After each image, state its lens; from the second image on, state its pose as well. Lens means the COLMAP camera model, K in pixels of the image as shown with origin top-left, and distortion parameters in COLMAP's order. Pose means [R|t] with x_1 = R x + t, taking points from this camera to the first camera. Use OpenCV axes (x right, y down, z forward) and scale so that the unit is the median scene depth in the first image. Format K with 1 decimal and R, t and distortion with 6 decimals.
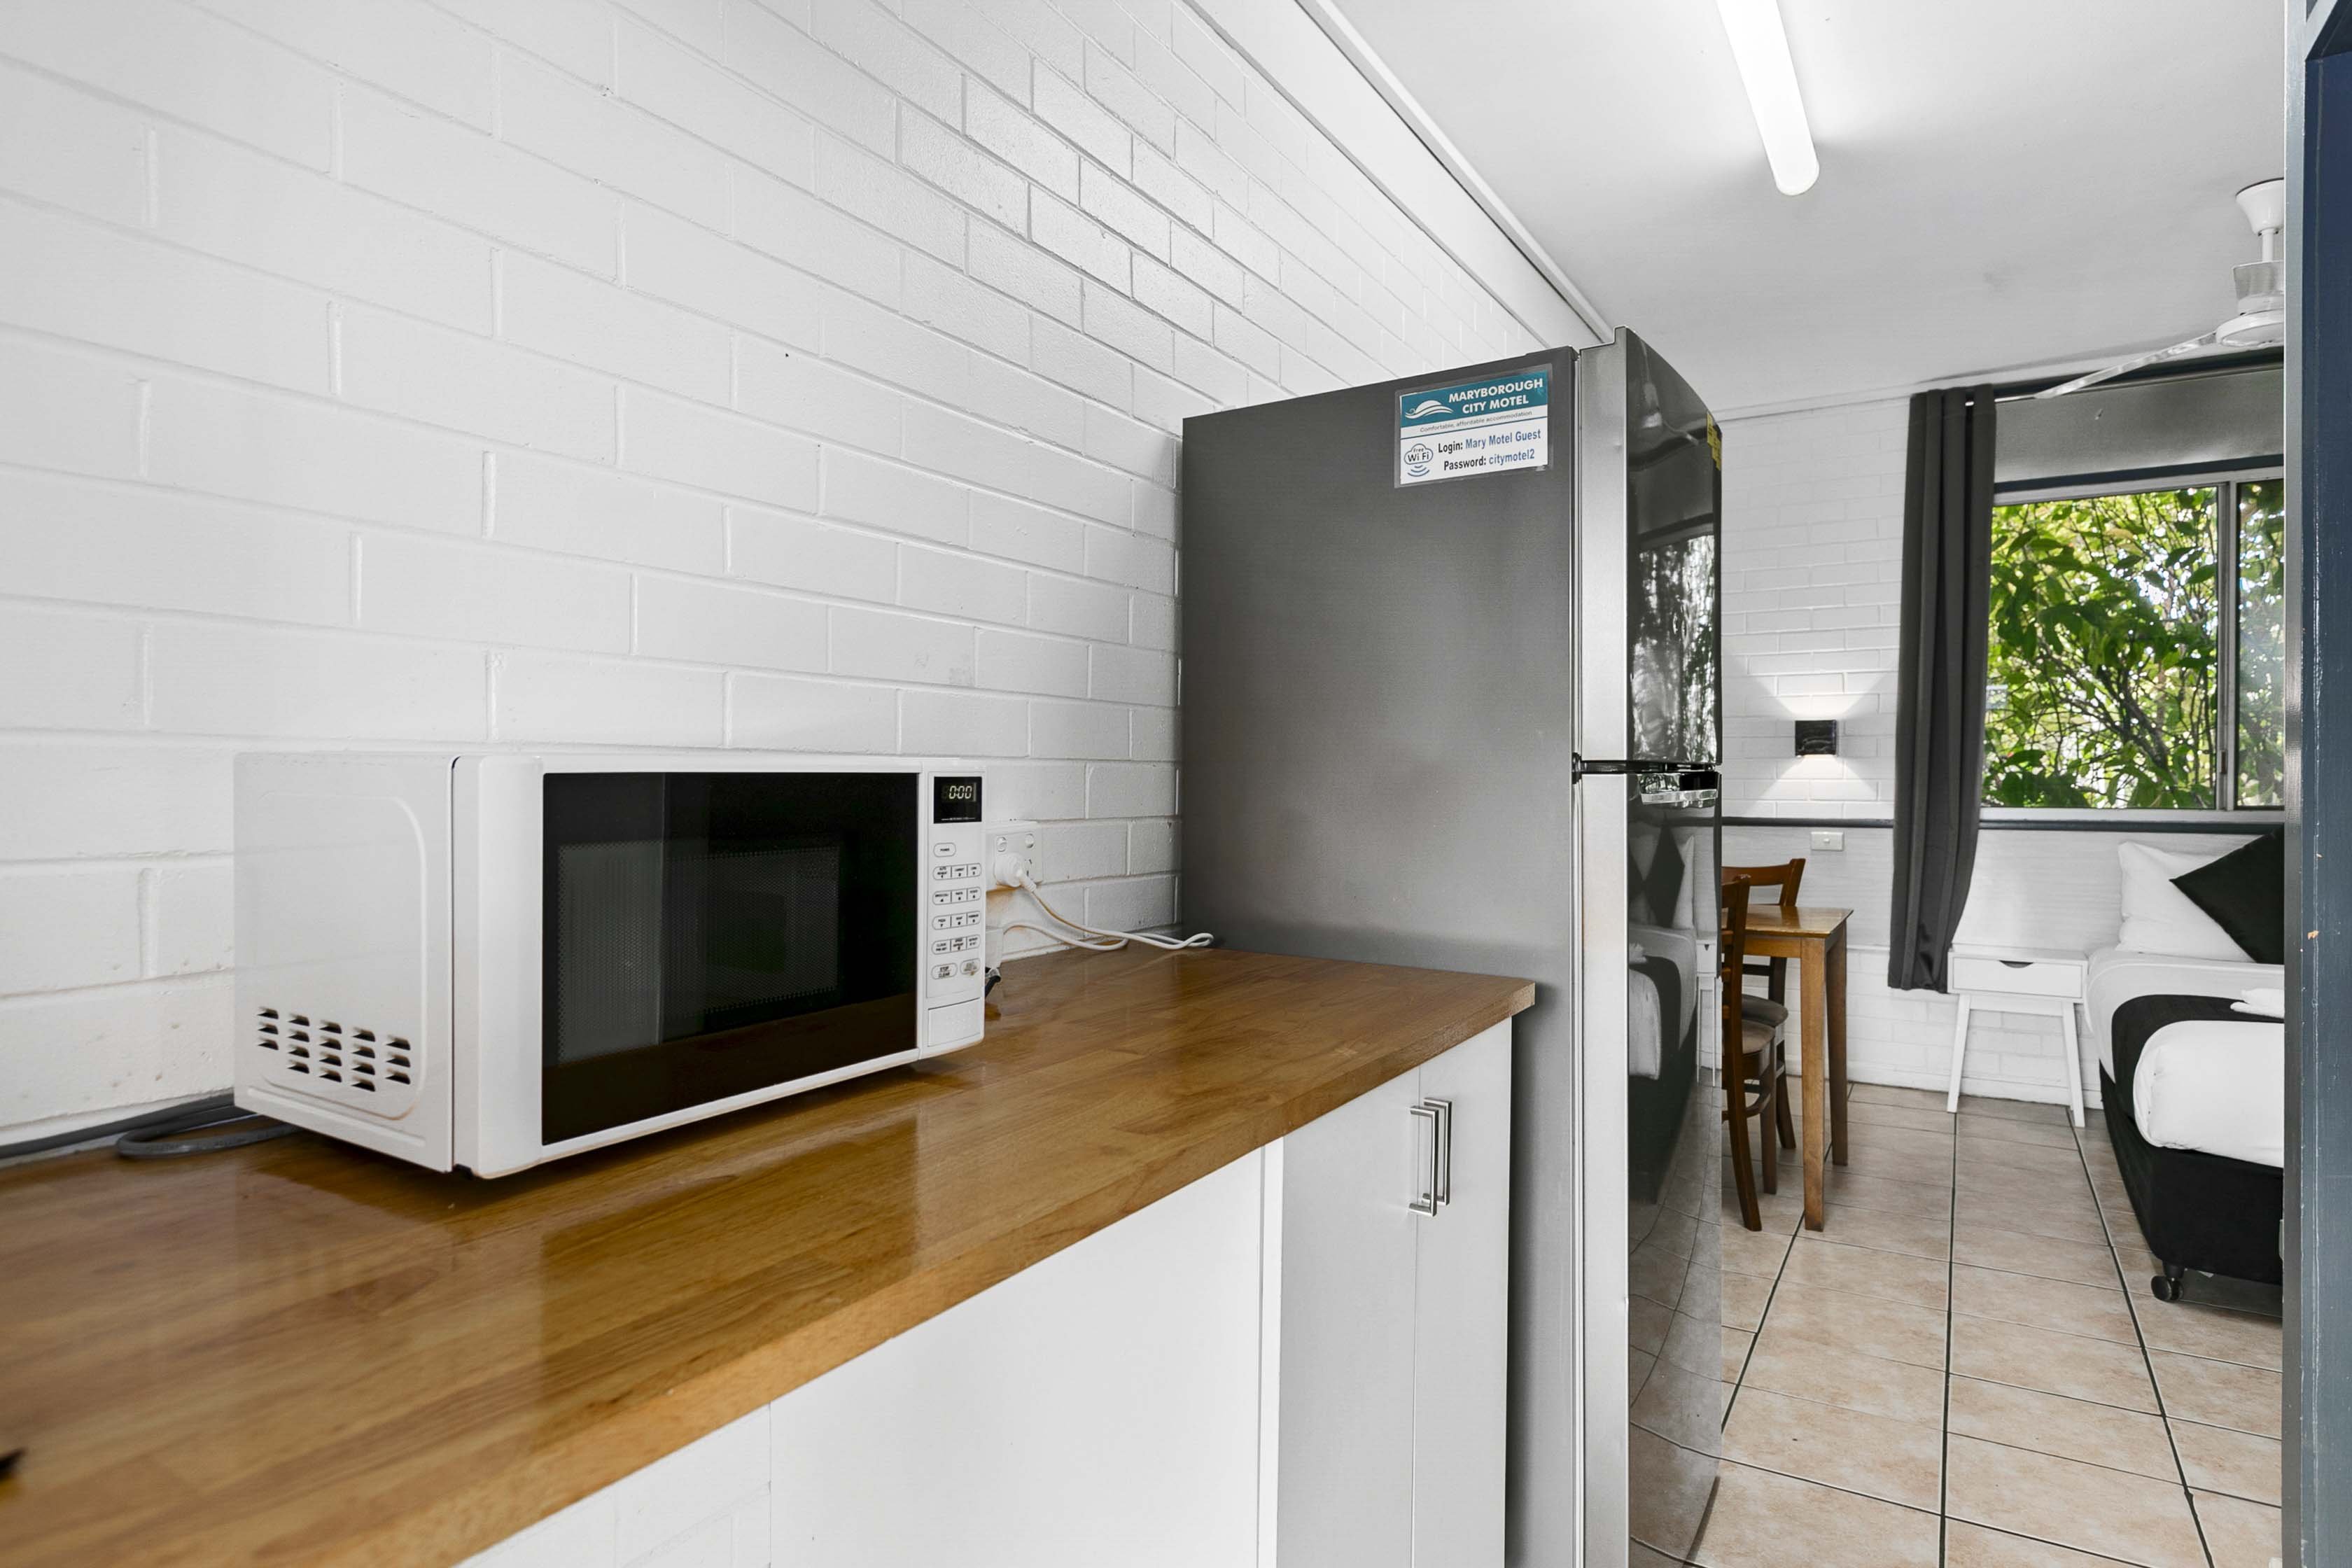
lens RADIAL K [[1295.5, 0, 1171.6], [0, 1295.5, 780.2], [0, 0, 1]] dist [-0.000575, 0.000050]
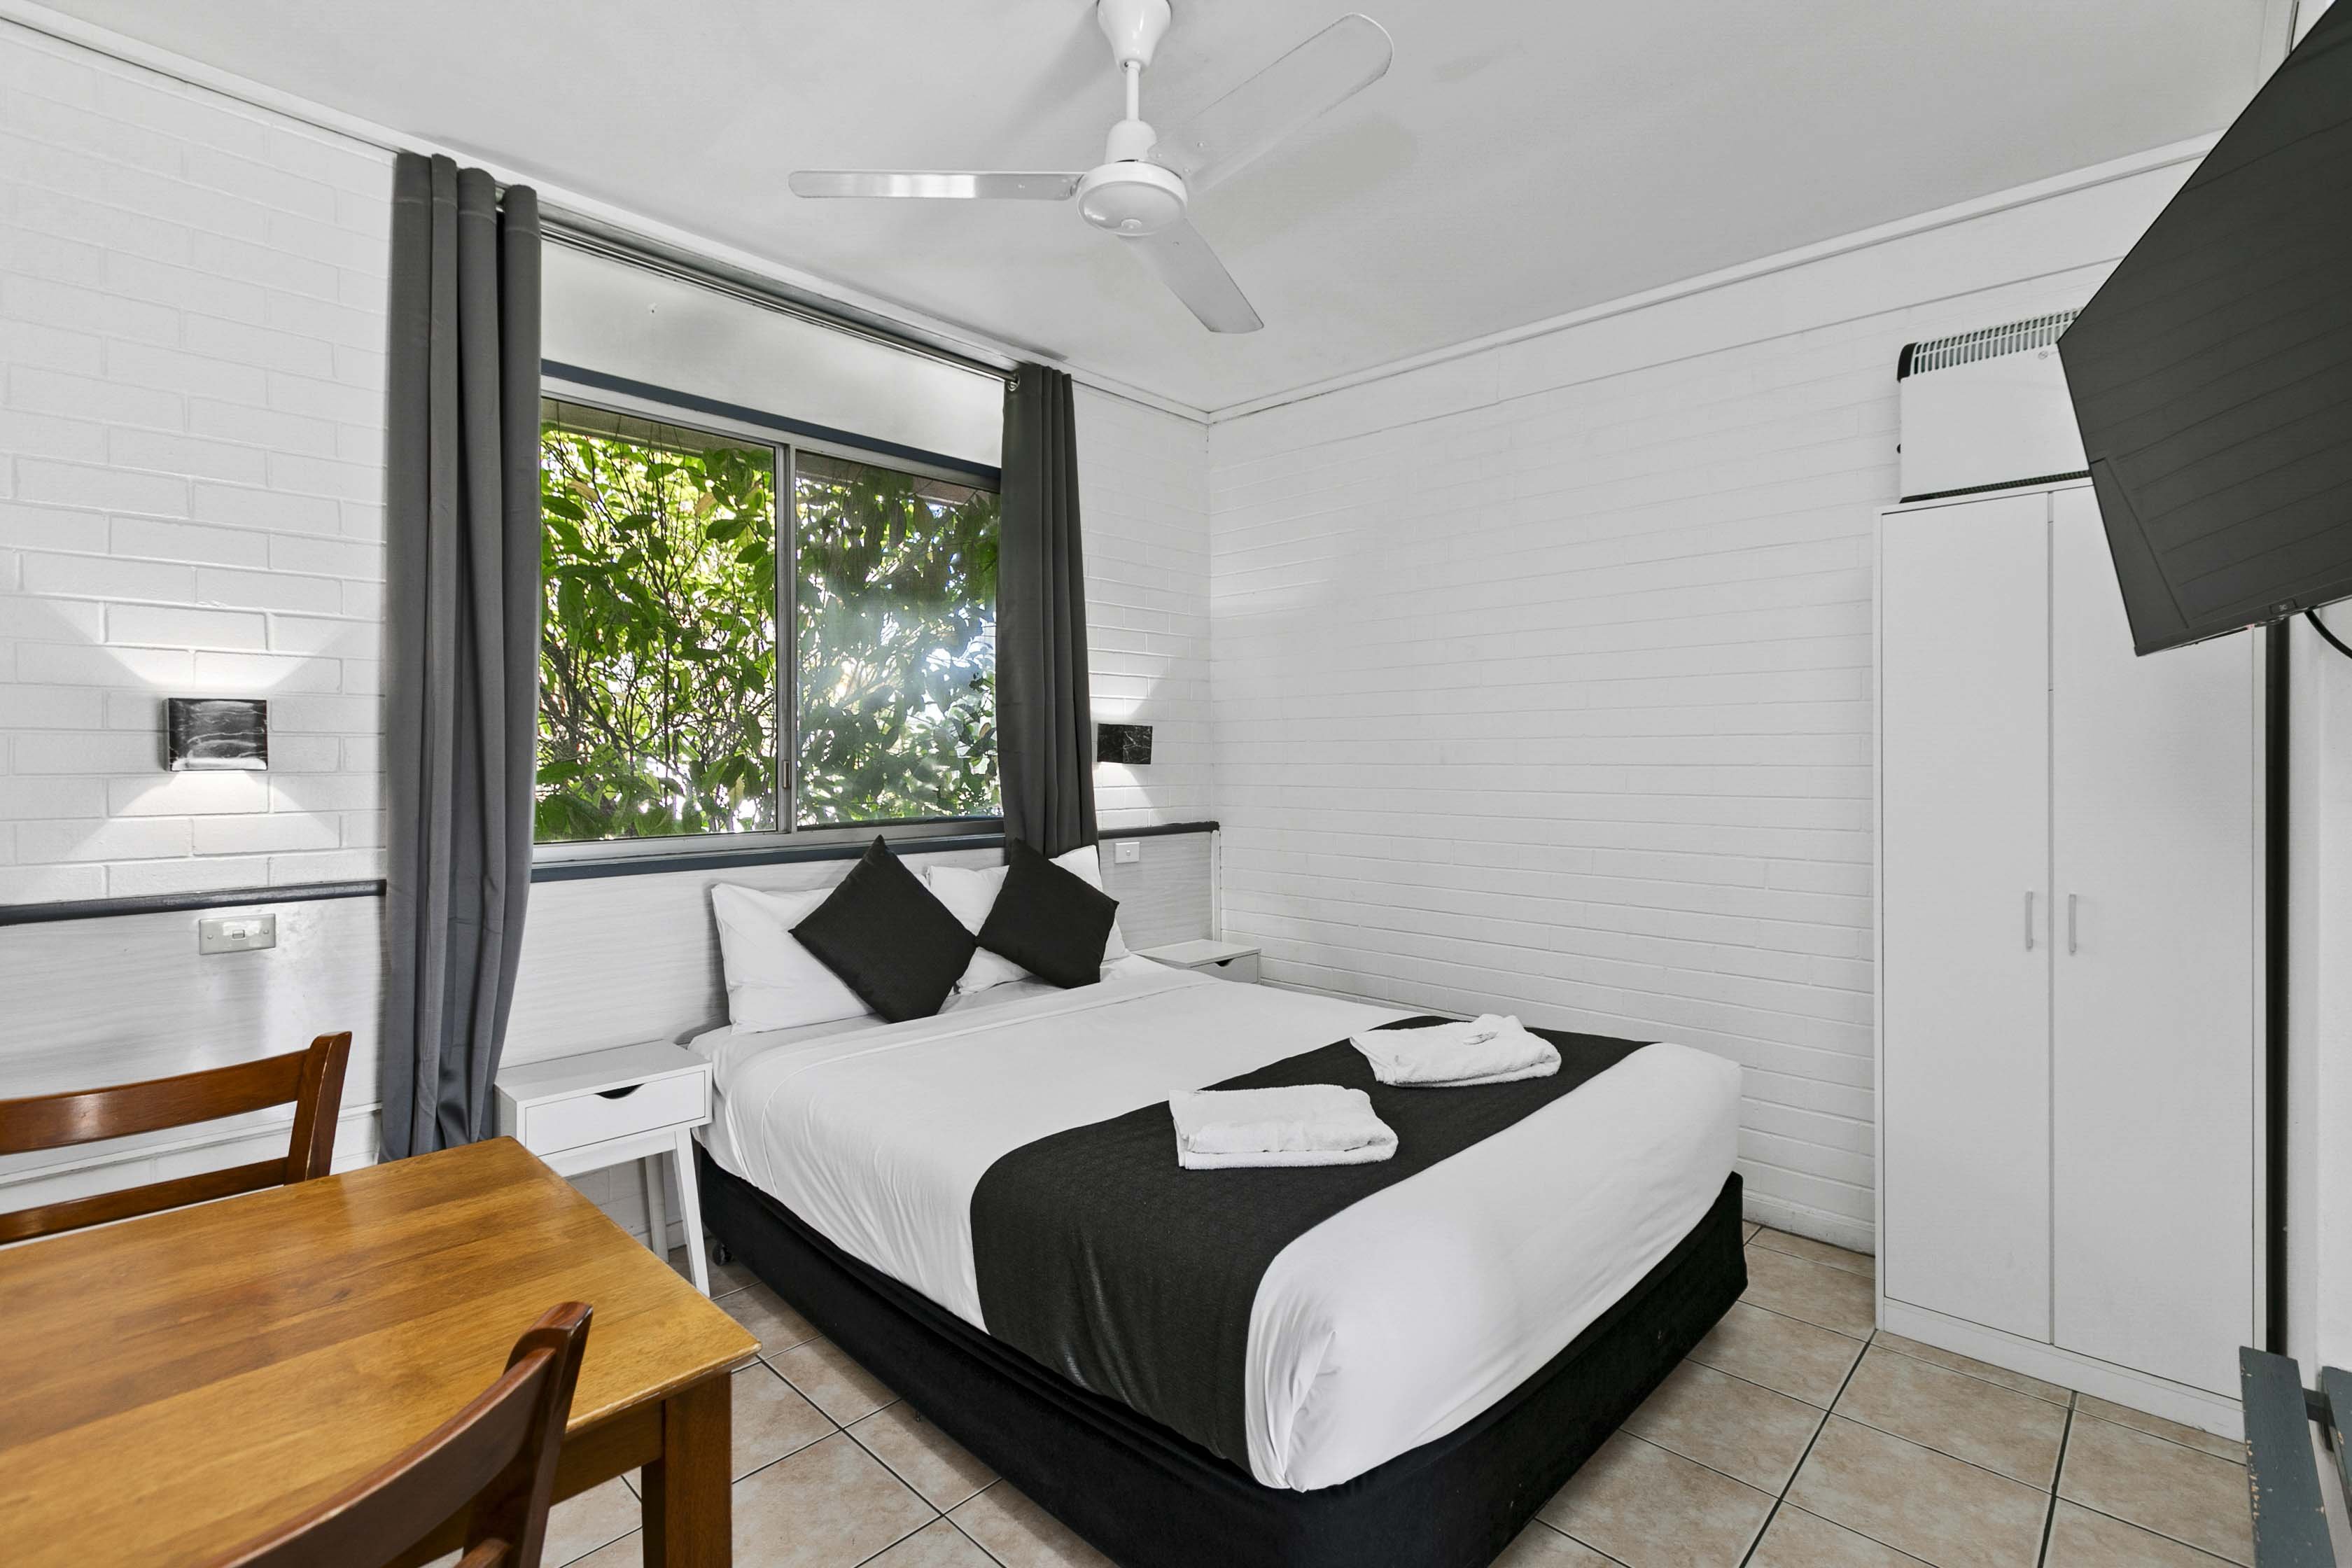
lens RADIAL K [[1073.3, 0, 1173.0], [0, 1073.3, 759.7], [0, 0, 1]] dist [-0.003269, -0.000159]
pose [[0.217006, -0.007904, 0.976138, 0.177975], [0.002528, 0.999968, 0.007535, -0.025299], [-0.976167, 0.000833, 0.217019, 0.570408]]
